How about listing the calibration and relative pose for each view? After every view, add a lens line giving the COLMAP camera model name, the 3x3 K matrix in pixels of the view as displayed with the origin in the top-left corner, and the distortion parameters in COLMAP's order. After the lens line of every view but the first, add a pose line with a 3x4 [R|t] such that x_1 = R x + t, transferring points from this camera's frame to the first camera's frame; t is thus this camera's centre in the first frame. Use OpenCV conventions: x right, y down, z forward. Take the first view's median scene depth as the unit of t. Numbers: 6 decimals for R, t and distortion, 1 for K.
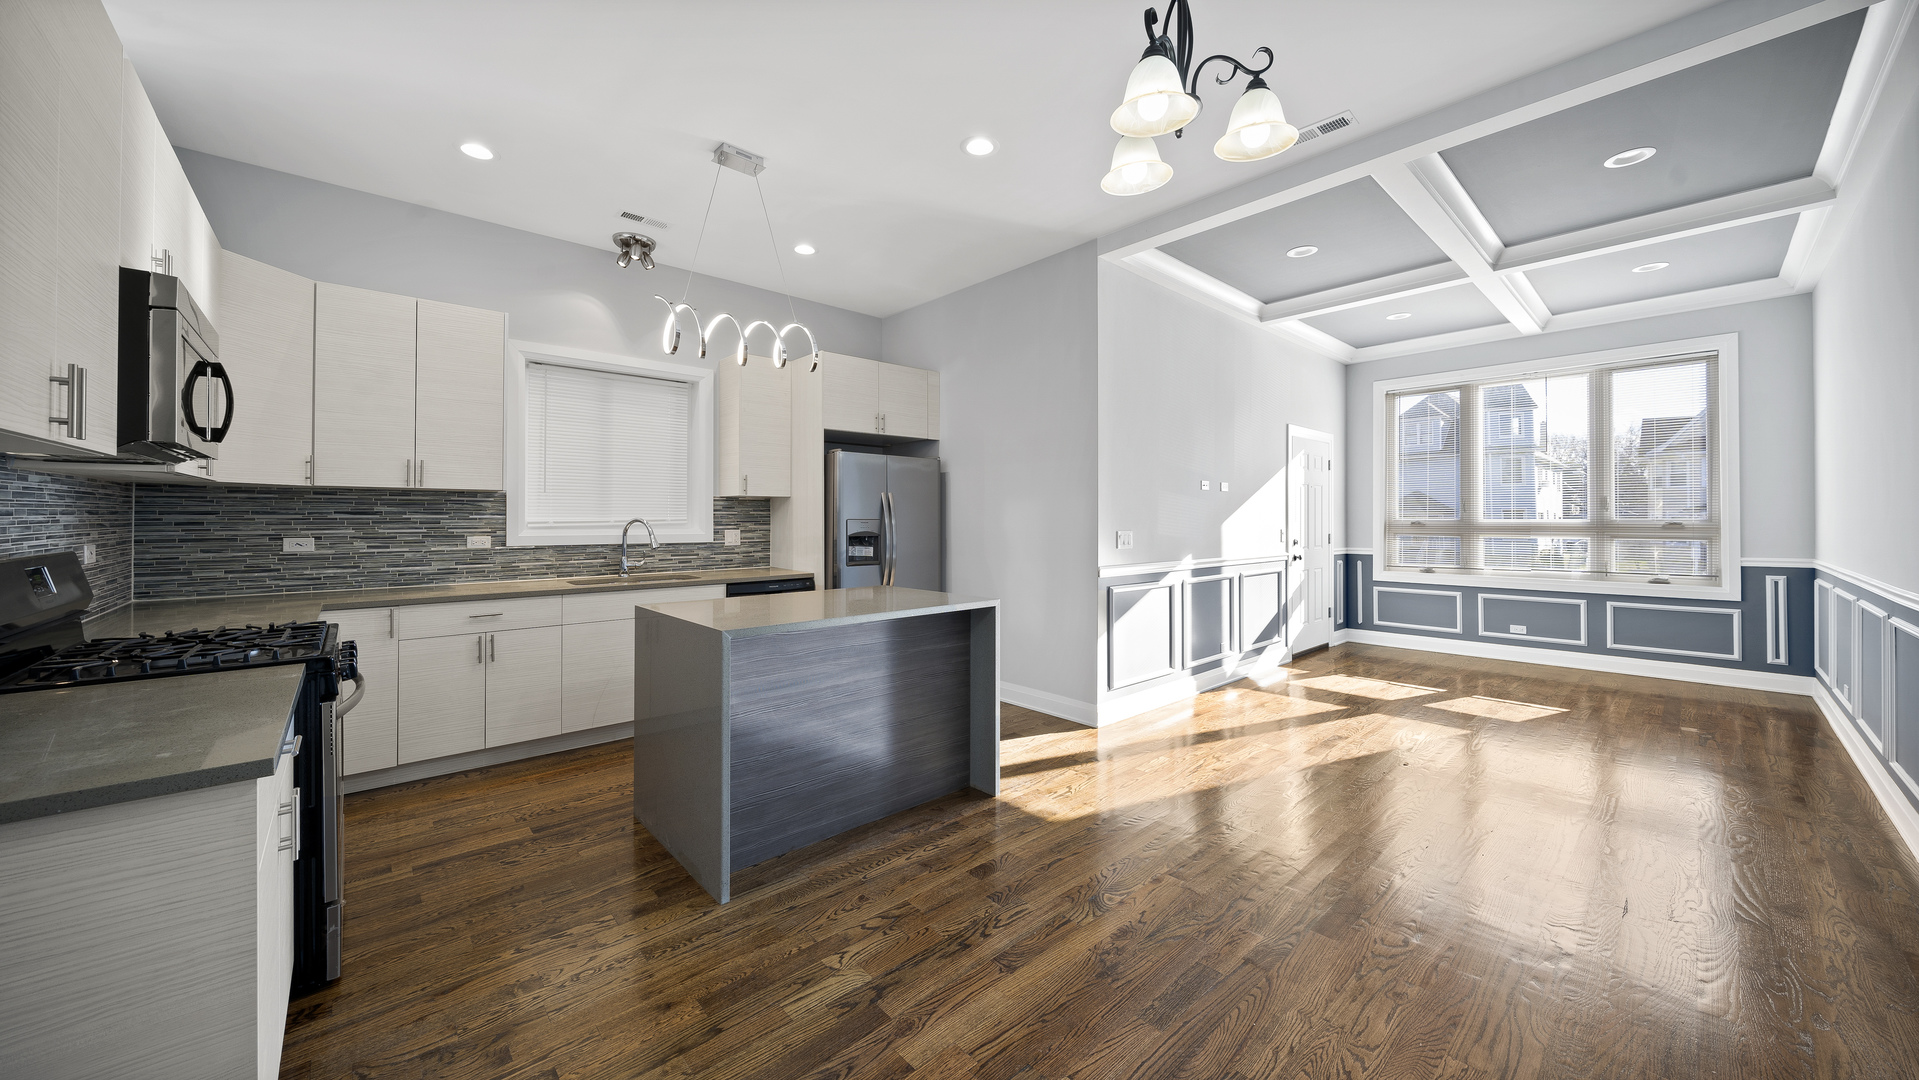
lens RADIAL K [[685.7, 0, 956.9], [0, 685.7, 513.2], [0, 0, 1]] dist [-0.009441, 0.000479]
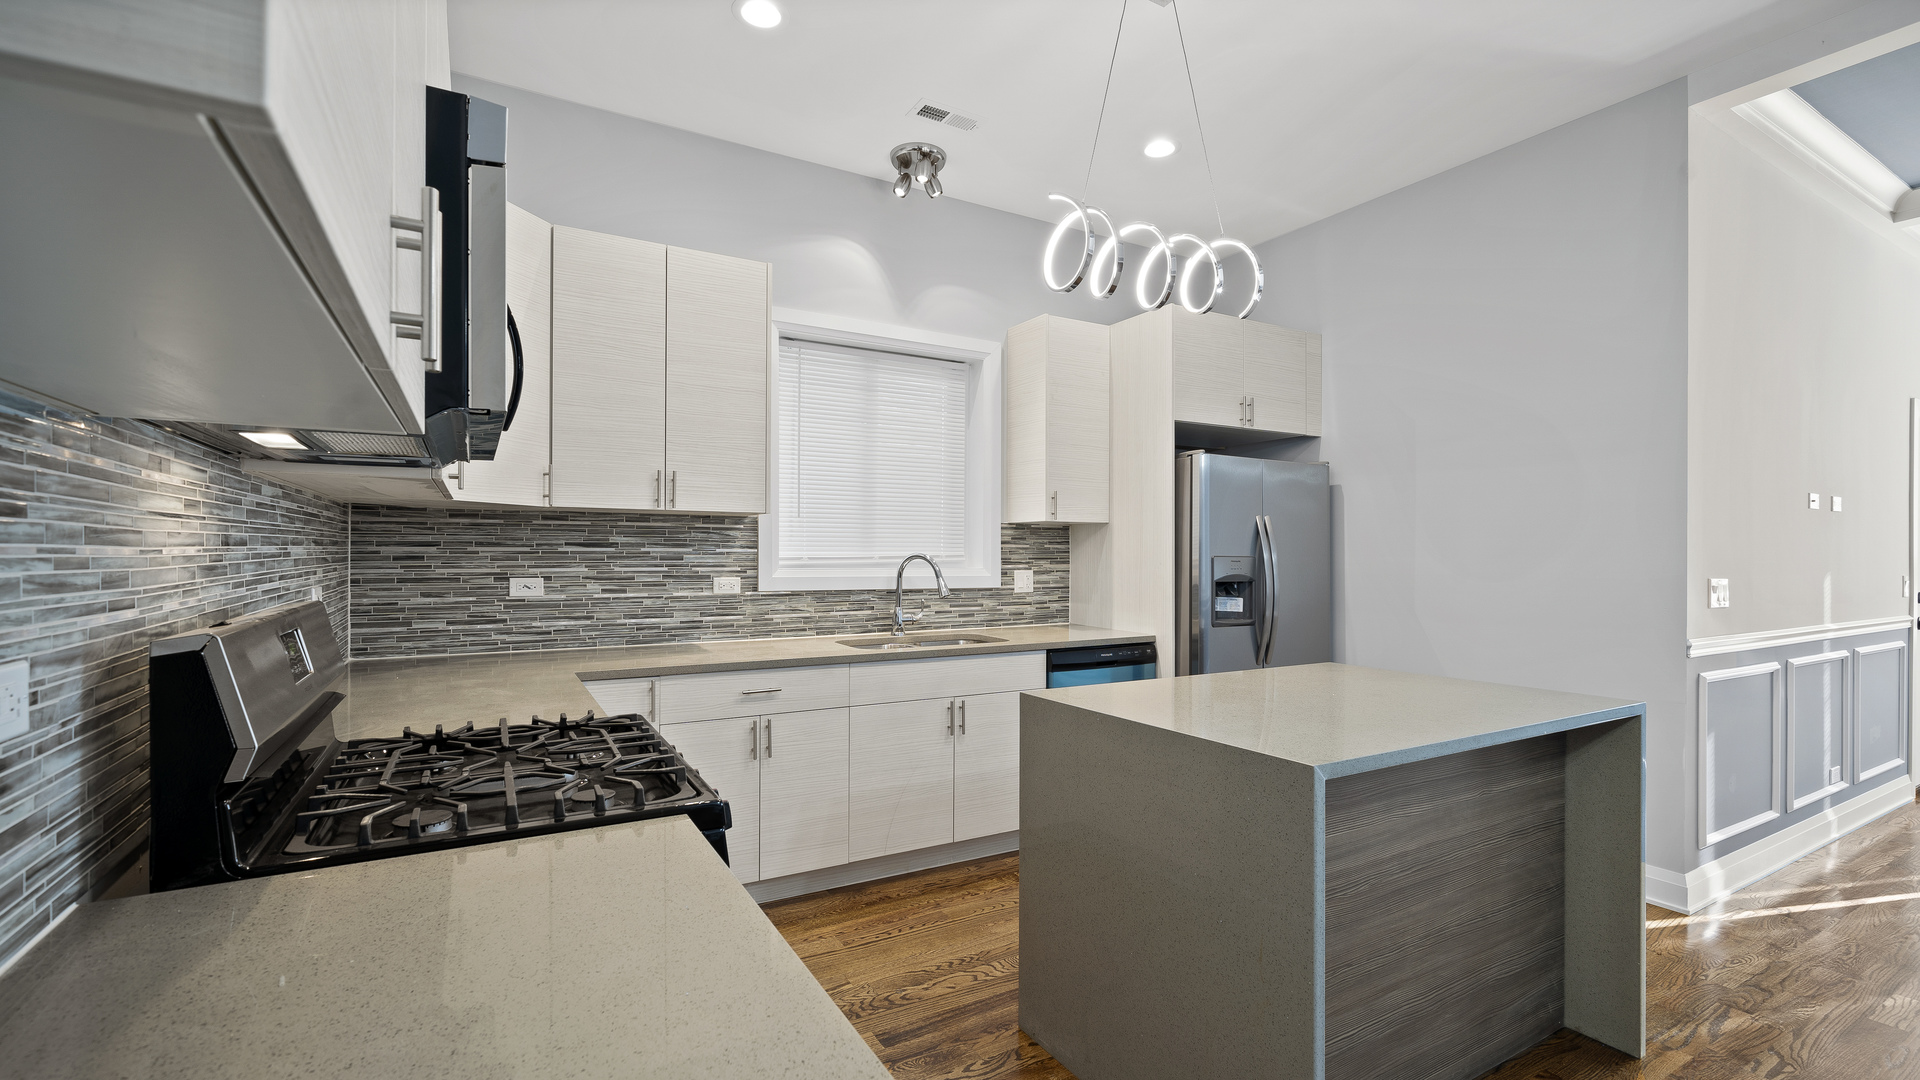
lens RADIAL K [[833.9, 0, 934.4], [0, 833.9, 555.9], [0, 0, 1]] dist [-0.004760, -0.001923]
pose [[0.975673, 0.005081, -0.219174, -0.306101], [-0.003009, 0.999948, 0.009787, 0.001819], [0.219212, -0.008890, 0.975637, 0.192507]]
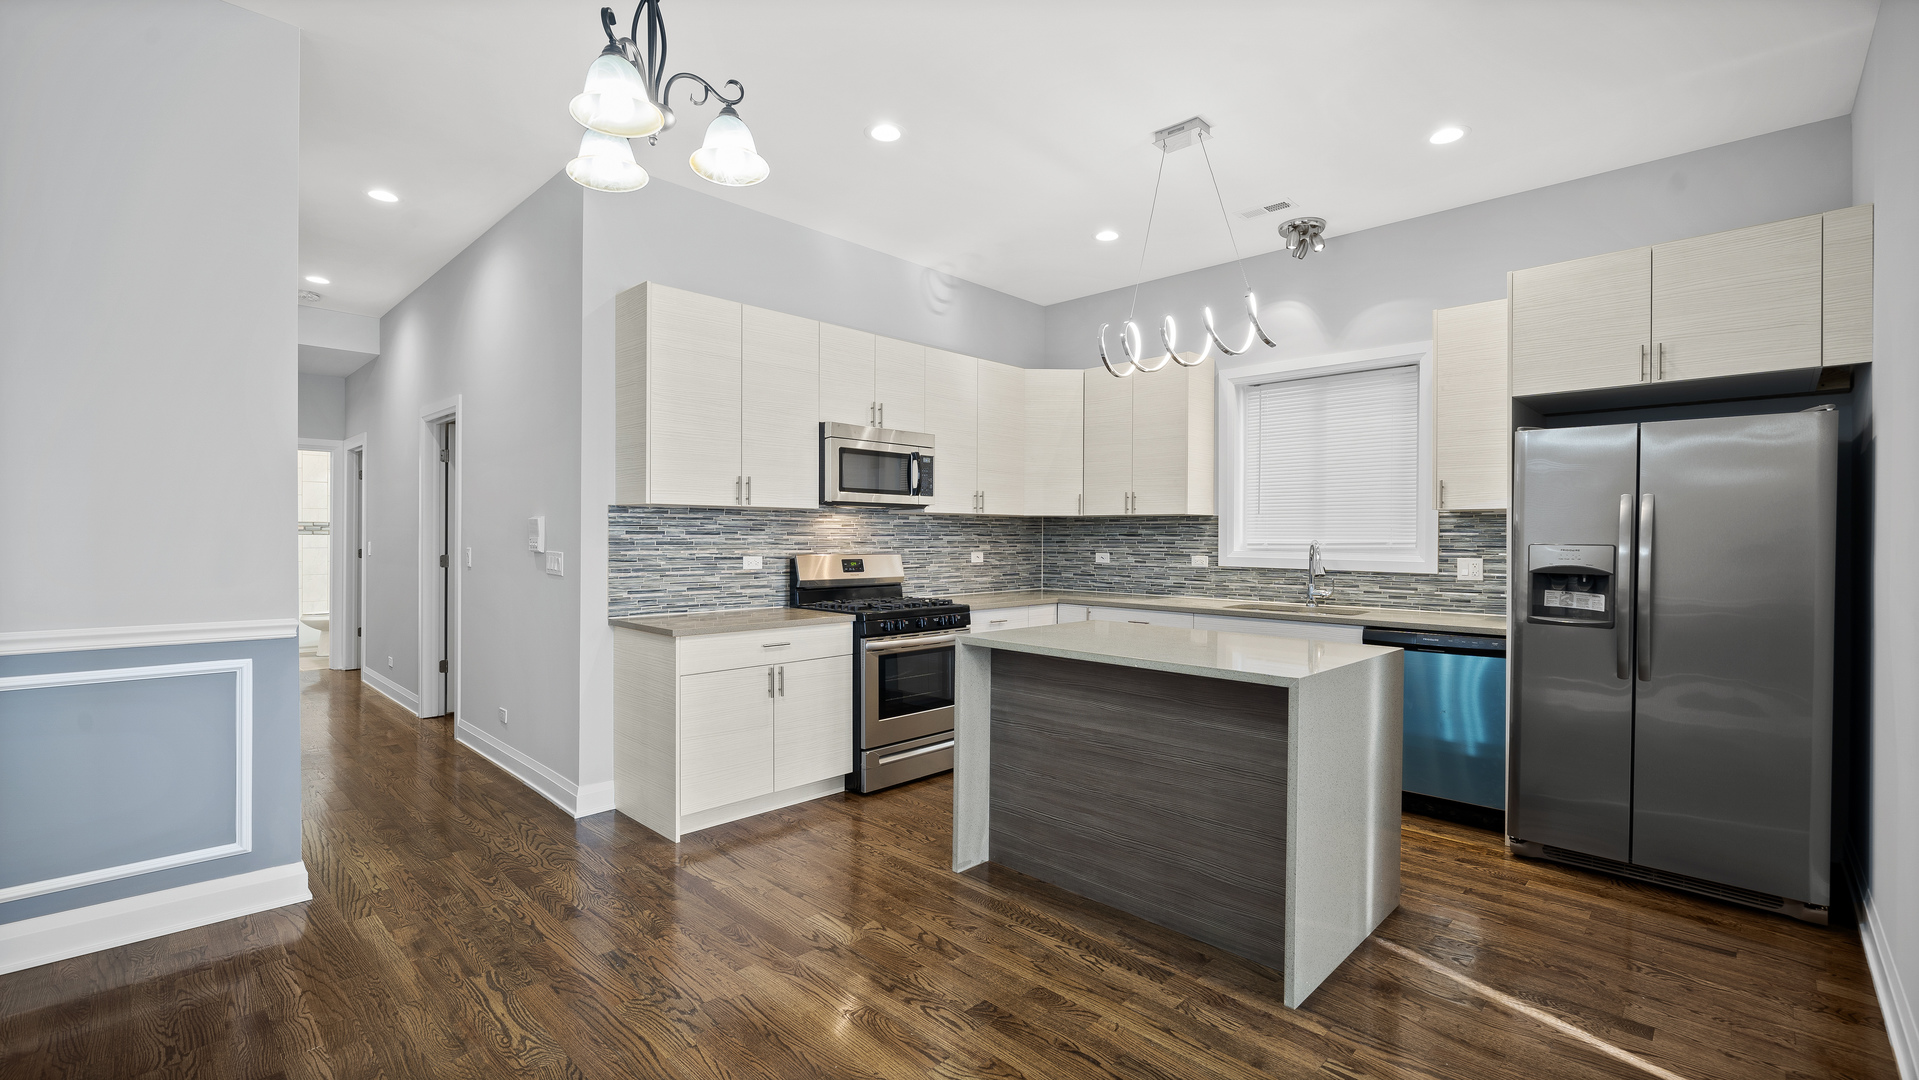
lens RADIAL K [[833.5, 0, 986.6], [0, 833.5, 547.2], [0, 0, 1]] dist [-0.004760, -0.001923]
pose [[0.061631, 0.011732, -0.998030, 0.661140], [0.000246, 0.999931, 0.011770, 0.004037], [0.998099, -0.000971, 0.061624, 0.603269]]
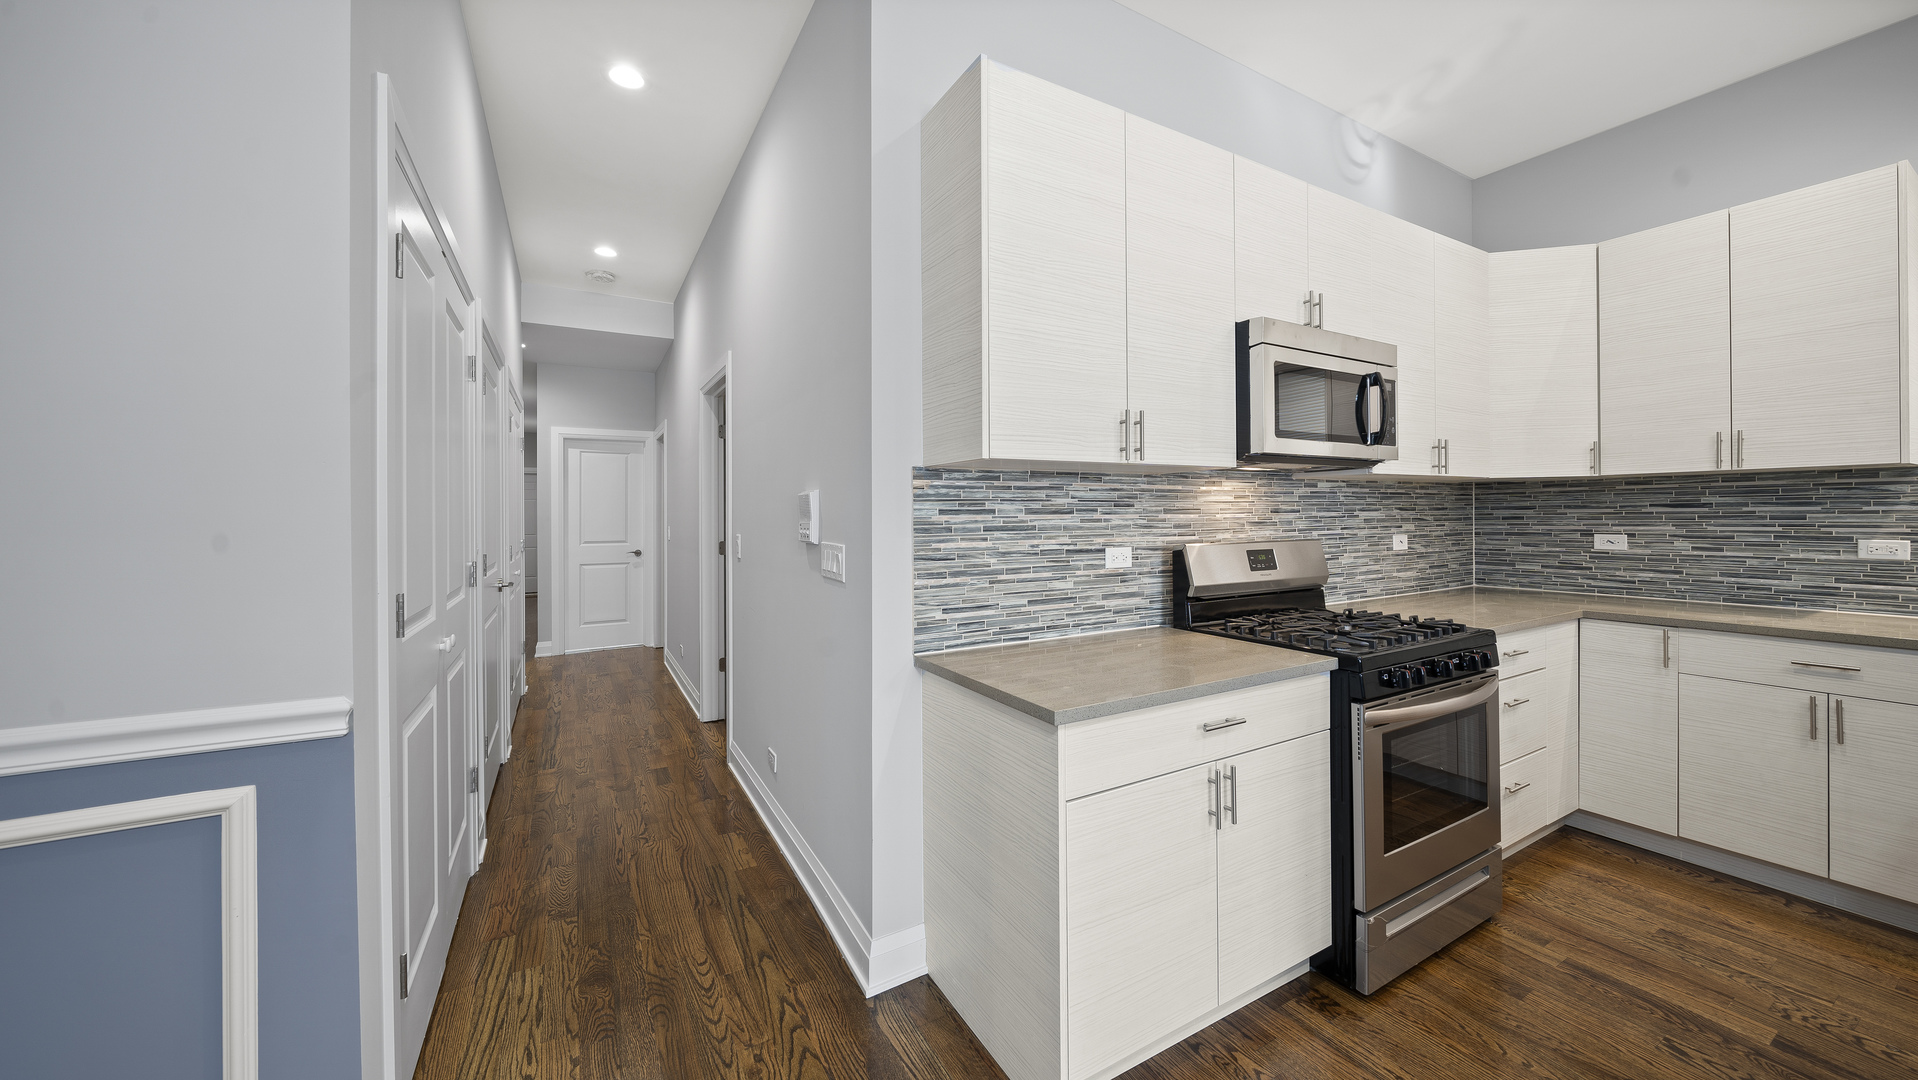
lens RADIAL K [[685.4, 0, 980.6], [0, 685.4, 512.6], [0, 0, 1]] dist [-0.009441, 0.000479]
pose [[-0.206513, -0.003321, -0.978438, 0.070976], [0.013670, 0.999887, -0.006279, 0.001861], [0.978348, -0.014672, -0.206444, 0.344130]]
